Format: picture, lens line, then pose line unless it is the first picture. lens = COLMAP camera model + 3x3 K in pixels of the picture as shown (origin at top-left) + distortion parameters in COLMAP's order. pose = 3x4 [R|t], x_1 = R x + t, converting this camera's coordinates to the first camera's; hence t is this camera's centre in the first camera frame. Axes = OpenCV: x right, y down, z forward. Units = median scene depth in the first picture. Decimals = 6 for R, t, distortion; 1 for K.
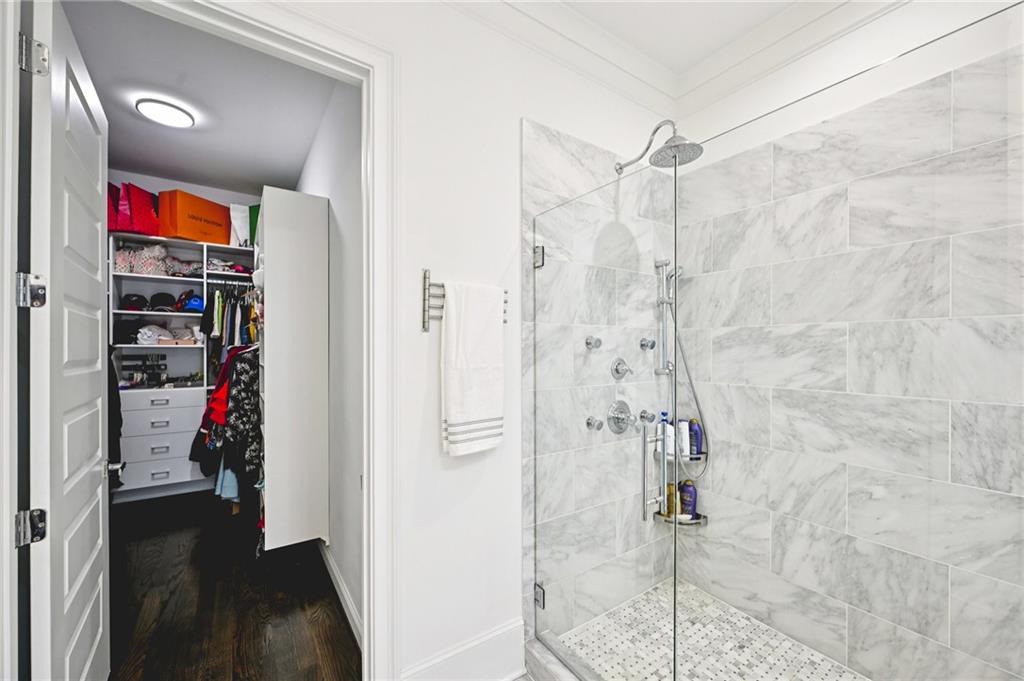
lens RADIAL K [[399.0, 0, 512.9], [0, 399.0, 339.0], [0, 0, 1]] dist [0.000267, 0.000215]
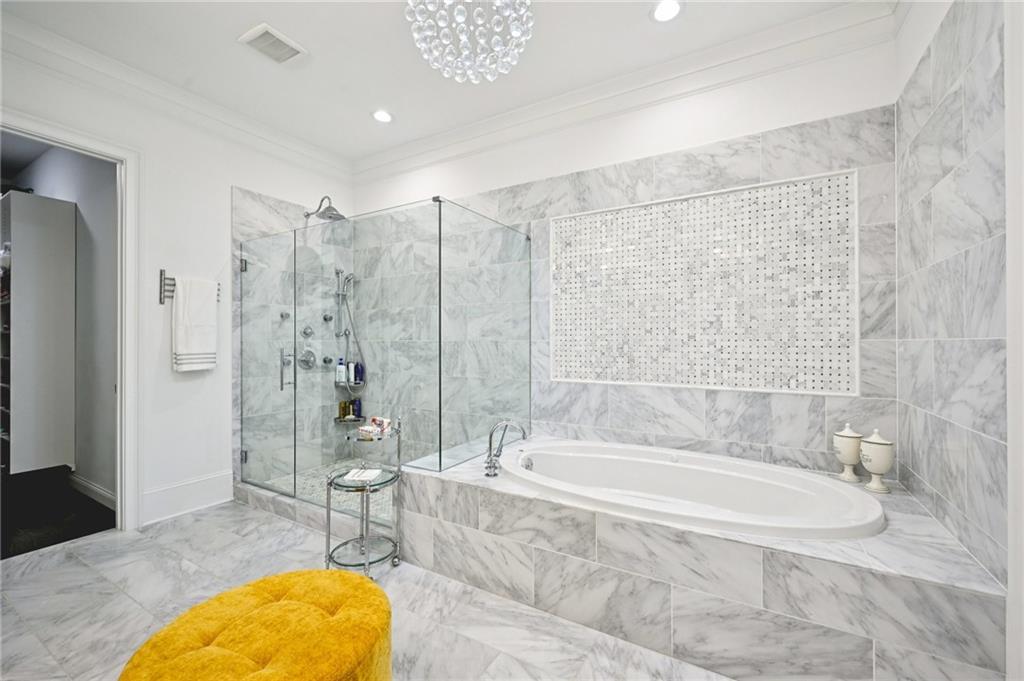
lens RADIAL K [[423.0, 0, 511.8], [0, 423.0, 333.6], [0, 0, 1]] dist [-0.000565, 0.000153]
pose [[0.908066, 0.004876, 0.418799, 0.329497], [-0.006923, 0.999970, 0.003368, 0.076650], [-0.418771, -0.005957, 0.908073, -1.103209]]
